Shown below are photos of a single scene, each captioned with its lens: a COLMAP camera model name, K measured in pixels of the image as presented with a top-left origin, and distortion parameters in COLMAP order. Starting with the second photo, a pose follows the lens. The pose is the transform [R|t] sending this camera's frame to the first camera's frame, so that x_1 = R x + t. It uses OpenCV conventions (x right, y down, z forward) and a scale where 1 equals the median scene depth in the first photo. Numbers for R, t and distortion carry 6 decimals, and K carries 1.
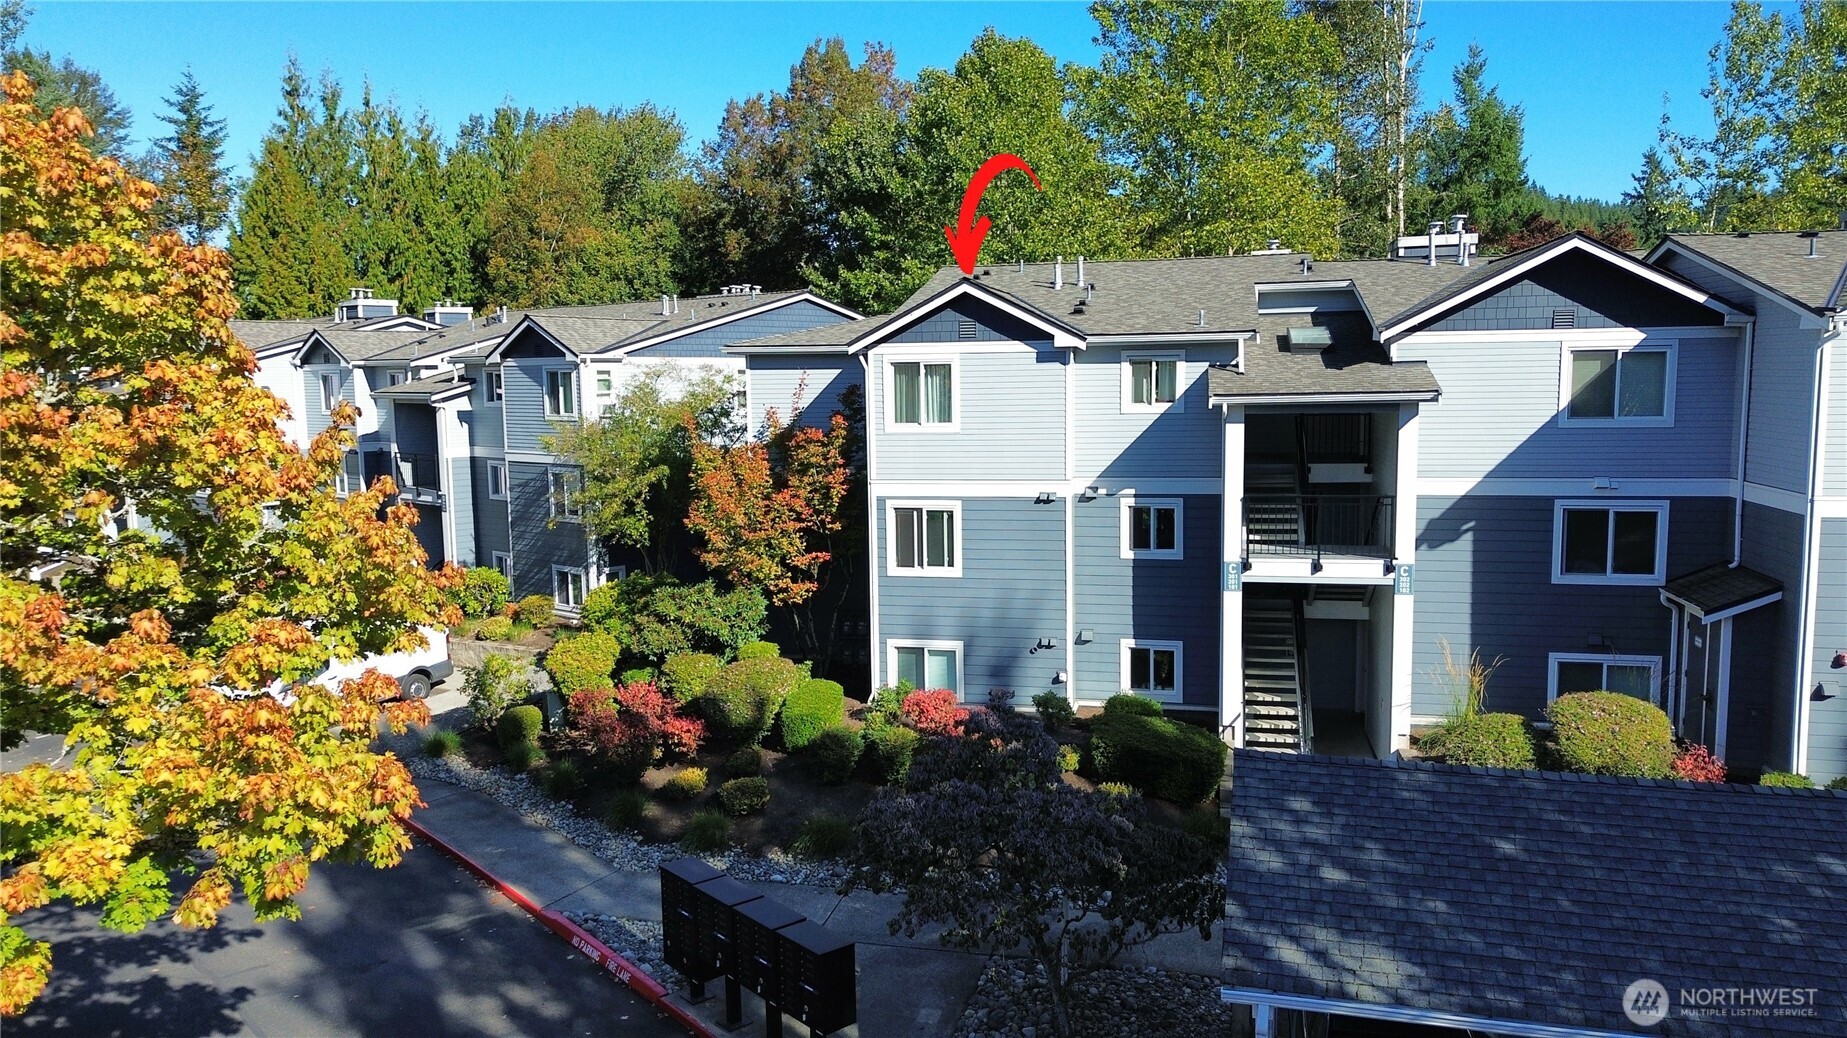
lens RADIAL K [[1194.4, 0, 923.5], [0, 1194.4, 519.0], [0, 0, 1]] dist [0.002712, -0.042704]
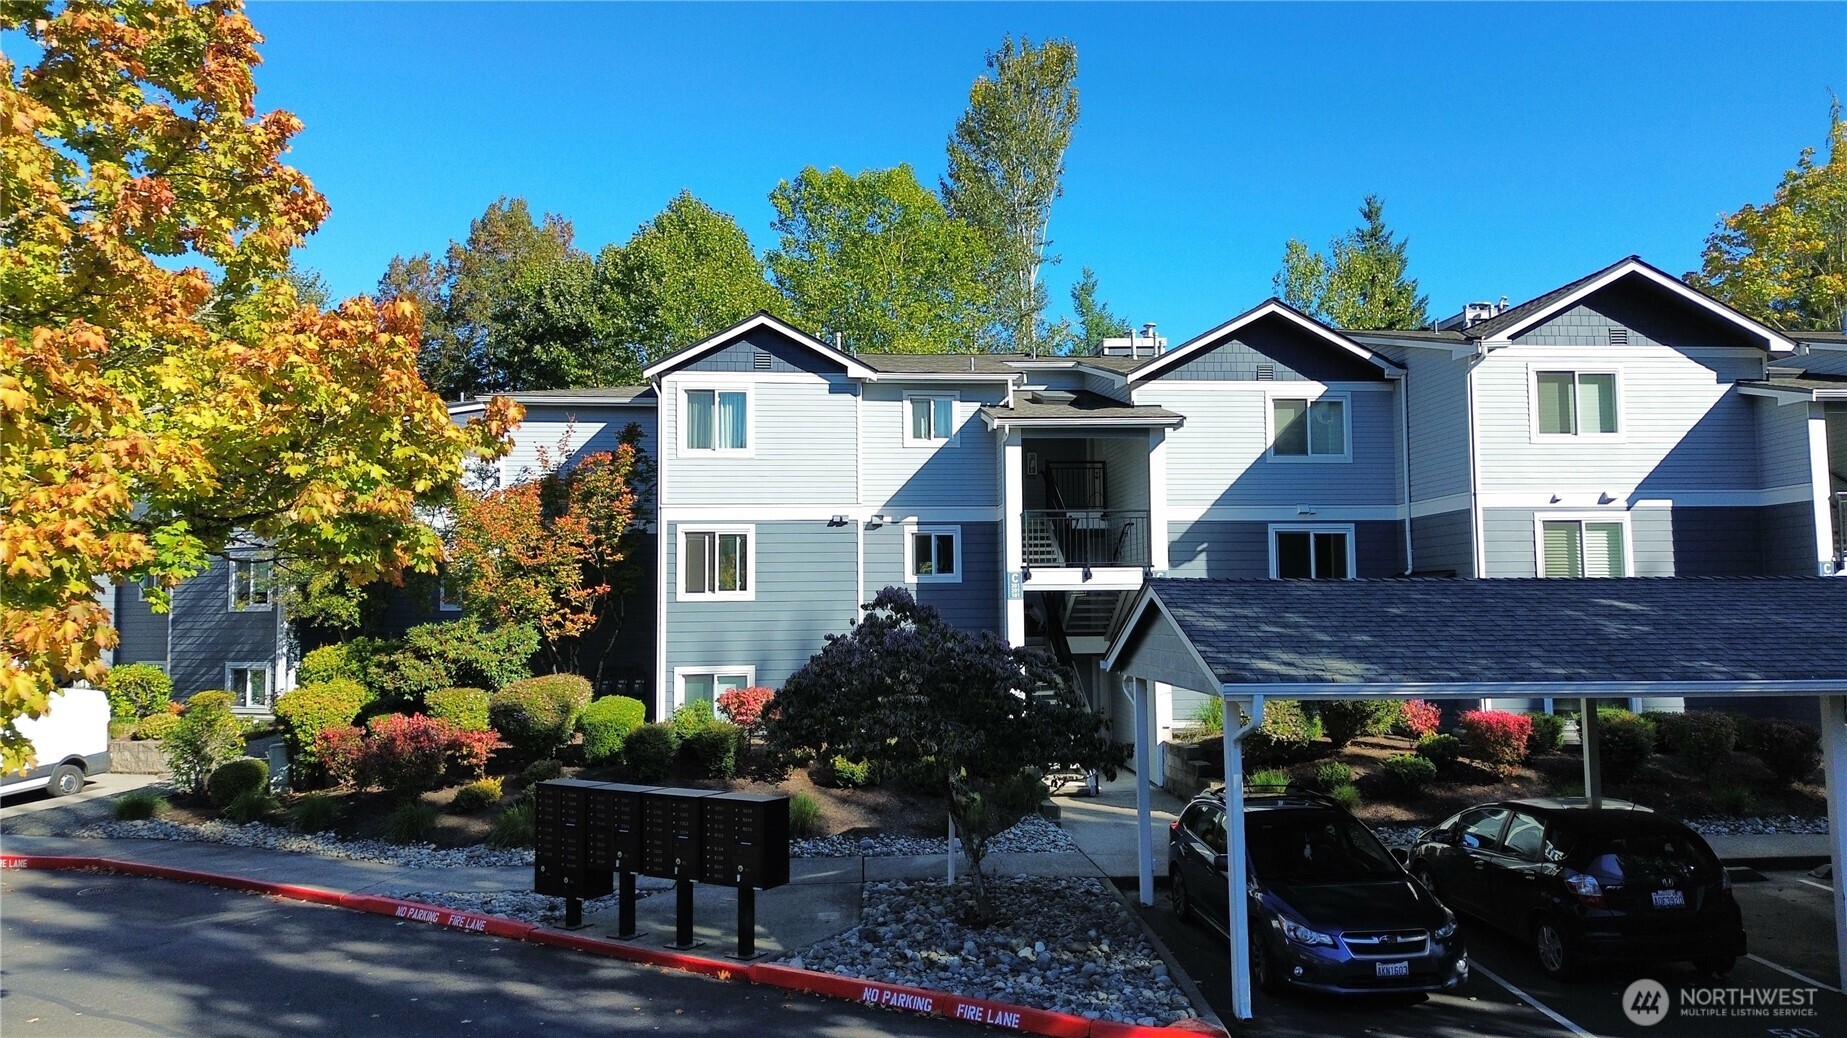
lens RADIAL K [[1183.6, 0, 923.5], [0, 1183.6, 519.0], [0, 0, 1]] dist [0.000850, -0.047729]
pose [[0.951068, 0.027422, 0.307763, -0.141493], [0.029722, 0.983316, -0.179462, 0.164843], [-0.307549, 0.179828, 0.934385, 0.011559]]
